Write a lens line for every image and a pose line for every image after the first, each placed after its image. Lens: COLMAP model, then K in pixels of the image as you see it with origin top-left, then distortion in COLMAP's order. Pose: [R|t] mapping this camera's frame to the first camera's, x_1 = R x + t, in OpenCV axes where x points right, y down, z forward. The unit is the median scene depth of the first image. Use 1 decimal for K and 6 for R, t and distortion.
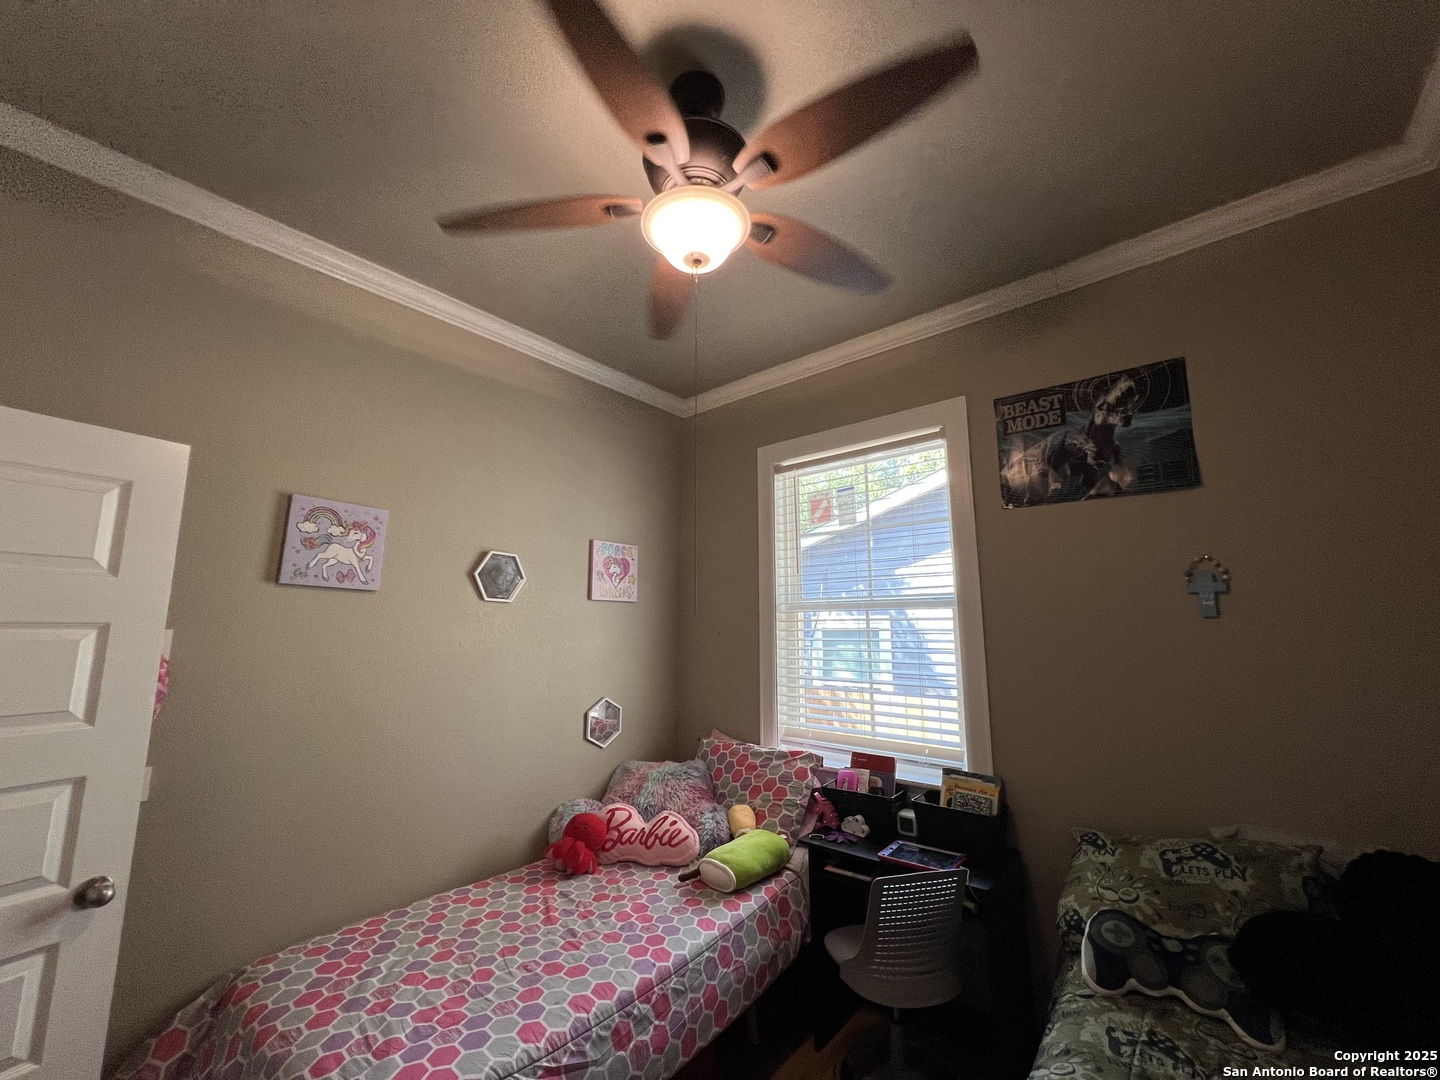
lens RADIAL K [[587.8, 0, 720.0], [0, 587.8, 540.0], [0, 0, 1]] dist [-0.000835, 0.000379]
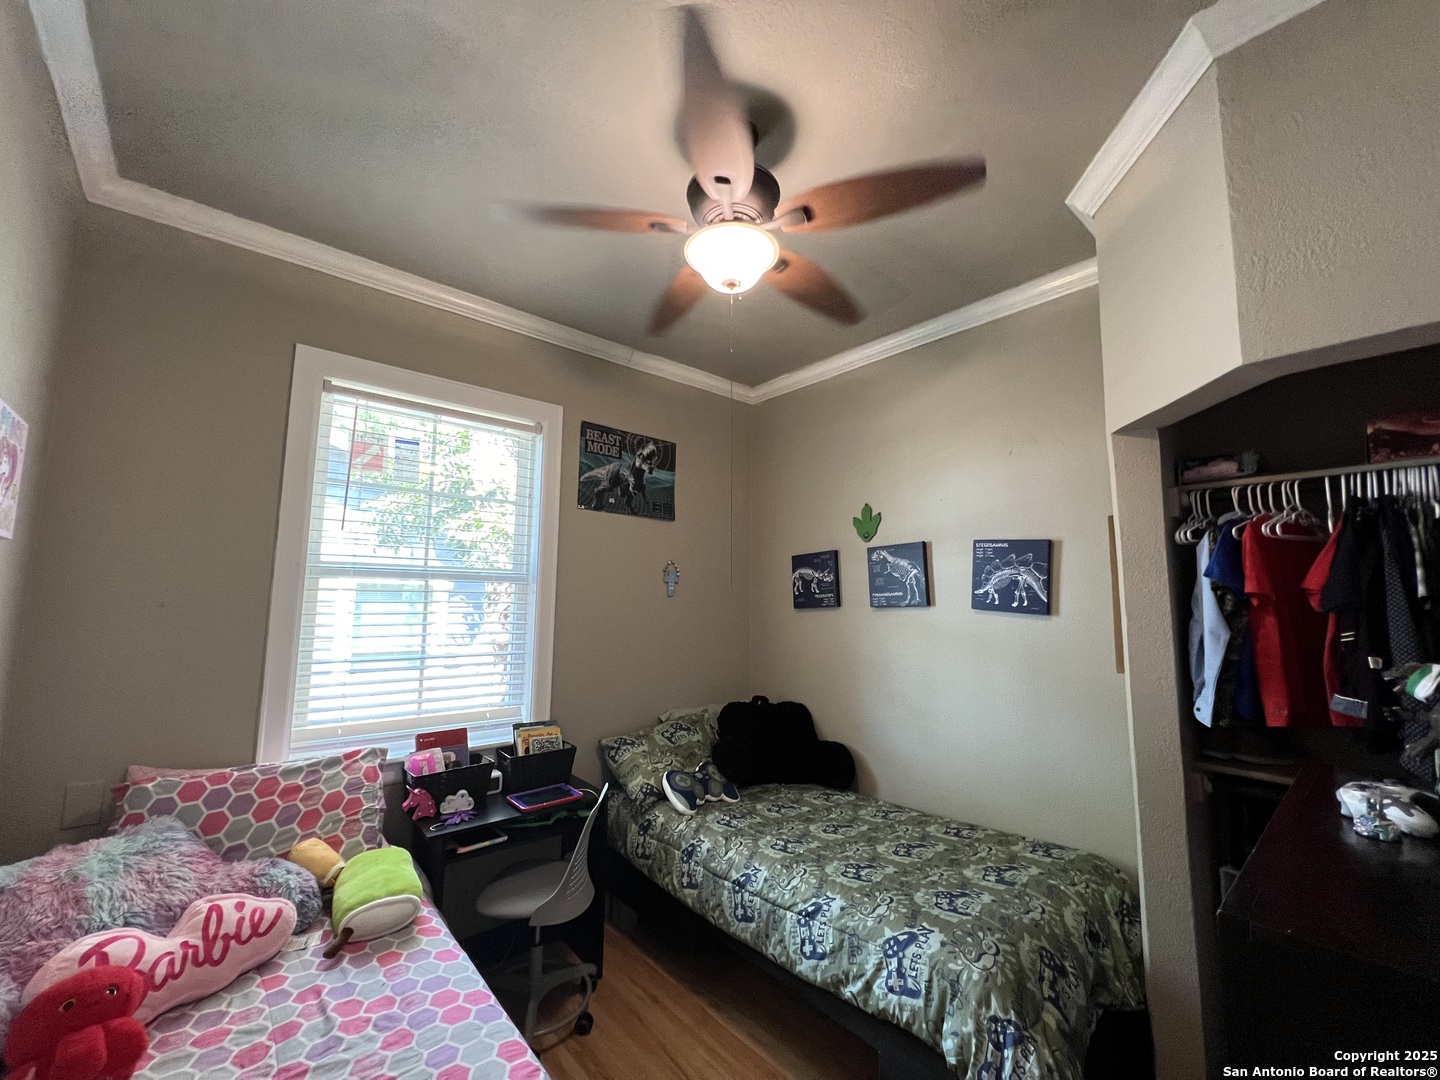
lens RADIAL K [[587.8, 0, 720.0], [0, 587.8, 540.0], [0, 0, 1]] dist [-0.000835, 0.000379]
pose [[0.142364, 0.110557, 0.983621, -0.694672], [-0.154597, 0.984030, -0.088228, 0.077168], [-0.977667, -0.139504, 0.157182, 0.475839]]
